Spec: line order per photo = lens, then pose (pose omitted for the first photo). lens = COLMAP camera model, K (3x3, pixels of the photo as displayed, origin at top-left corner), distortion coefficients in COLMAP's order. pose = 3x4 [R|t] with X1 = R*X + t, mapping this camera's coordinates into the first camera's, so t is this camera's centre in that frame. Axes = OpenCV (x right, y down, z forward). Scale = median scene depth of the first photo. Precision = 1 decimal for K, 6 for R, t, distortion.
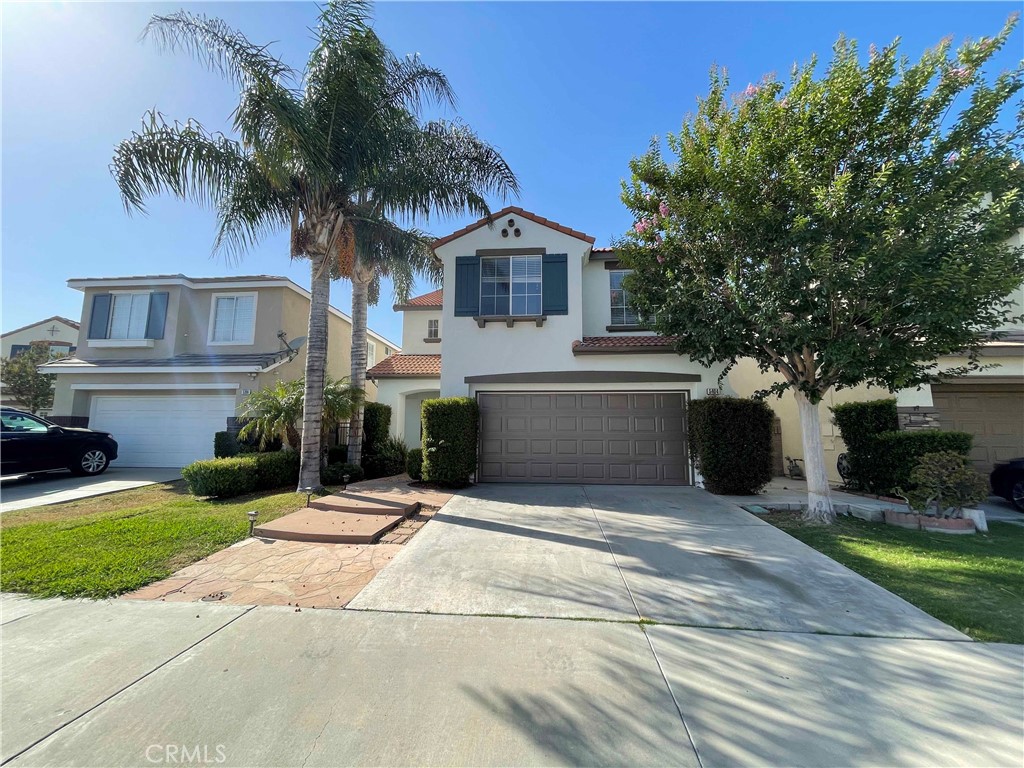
lens RADIAL K [[414.4, 0, 512.0], [0, 414.4, 384.0], [0, 0, 1]] dist [-0.000567, 0.000392]
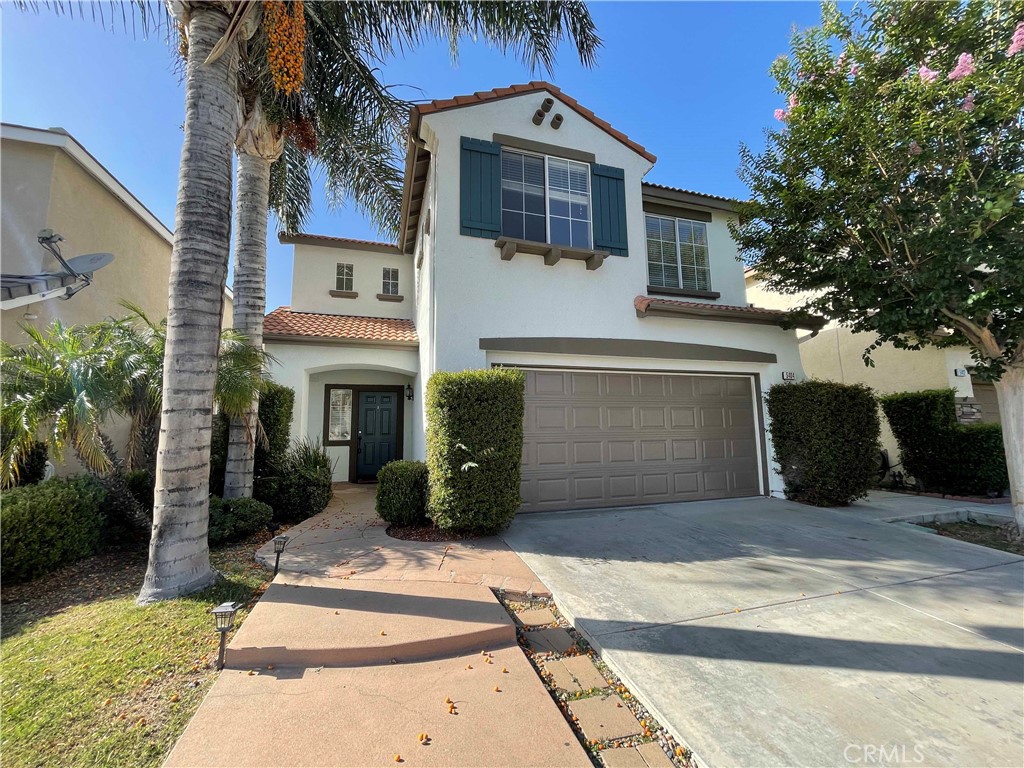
lens RADIAL K [[414.4, 0, 512.0], [0, 414.4, 384.0], [0, 0, 1]] dist [-0.000567, 0.000392]
pose [[0.926262, 0.027176, 0.375900, -0.335374], [-0.030018, 0.999548, 0.001704, 0.052143], [-0.375684, -0.012862, 0.926659, 0.499566]]
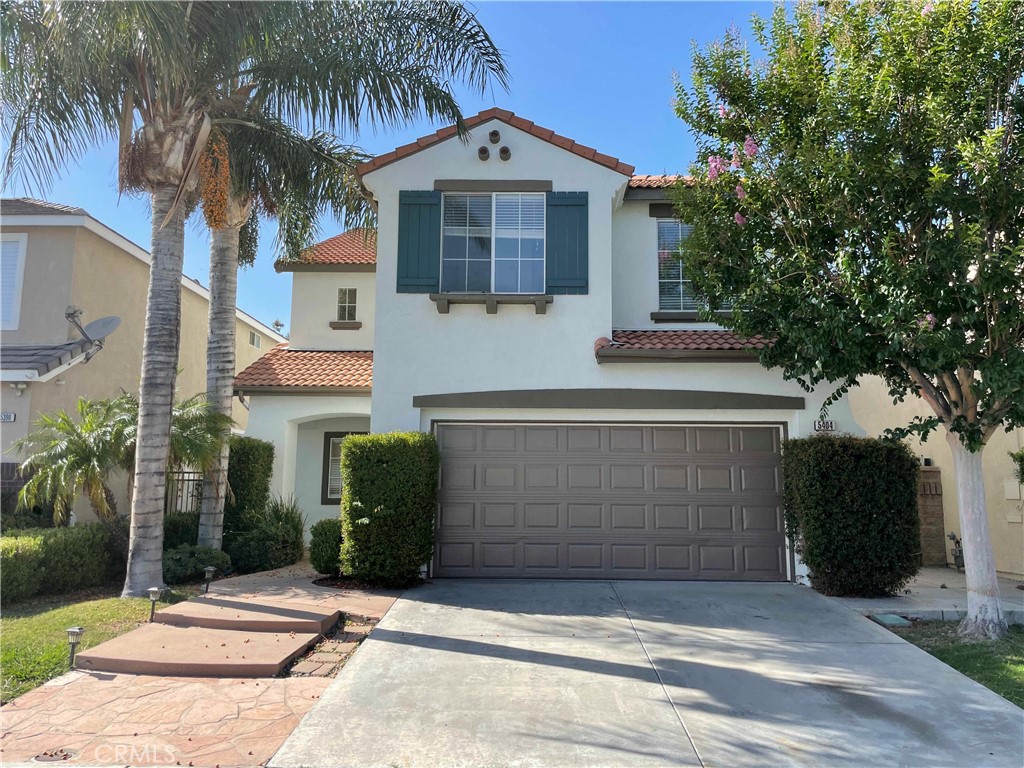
lens RADIAL K [[778.3, 0, 526.0], [0, 778.3, 379.2], [0, 0, 1]] dist [0.077040, -0.094628]
pose [[0.997416, 0.012166, 0.070808, -0.038652], [-0.010827, 0.999756, -0.019262, -0.025466], [-0.071025, 0.018446, 0.997304, -0.133044]]
